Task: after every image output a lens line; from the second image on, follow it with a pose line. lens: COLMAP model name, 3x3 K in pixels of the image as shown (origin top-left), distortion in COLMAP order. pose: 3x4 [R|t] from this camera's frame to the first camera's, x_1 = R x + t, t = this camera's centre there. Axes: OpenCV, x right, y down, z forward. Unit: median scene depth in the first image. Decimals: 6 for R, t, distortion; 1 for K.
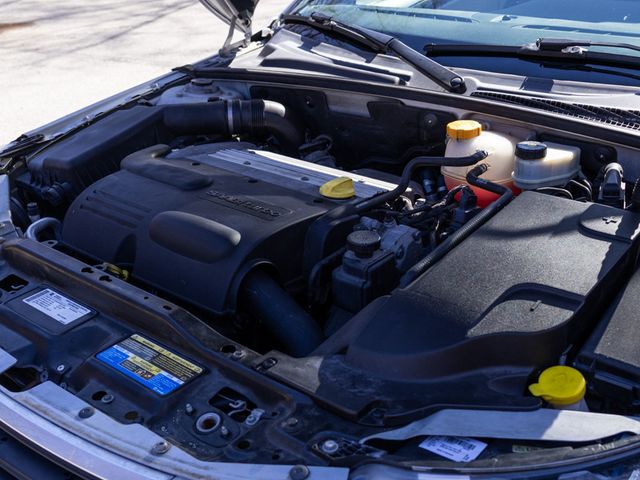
lens RADIAL K [[764.9, 0, 340.5], [0, 764.9, 239.8], [0, 0, 1]] dist [-0.017615, 0.000024]
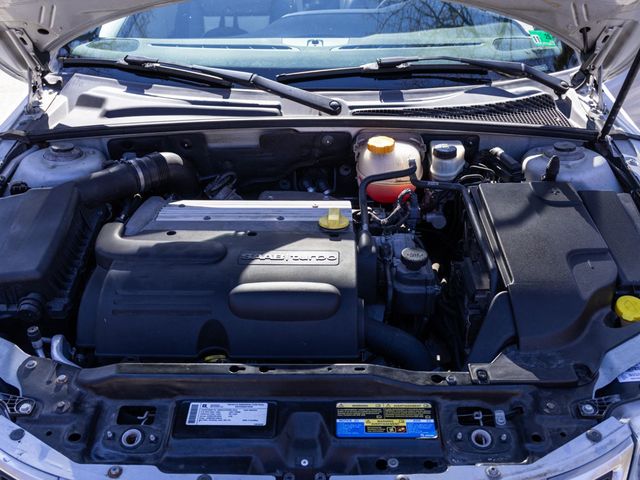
lens RADIAL K [[681.6, 0, 321.4], [0, 681.6, 209.8], [0, 0, 1]] dist [-0.024696, -0.007756]
pose [[0.778272, -0.272624, 0.565657, -0.516926], [0.249990, 0.960889, 0.119156, -0.179777], [-0.576018, 0.048673, 0.815986, 0.137733]]
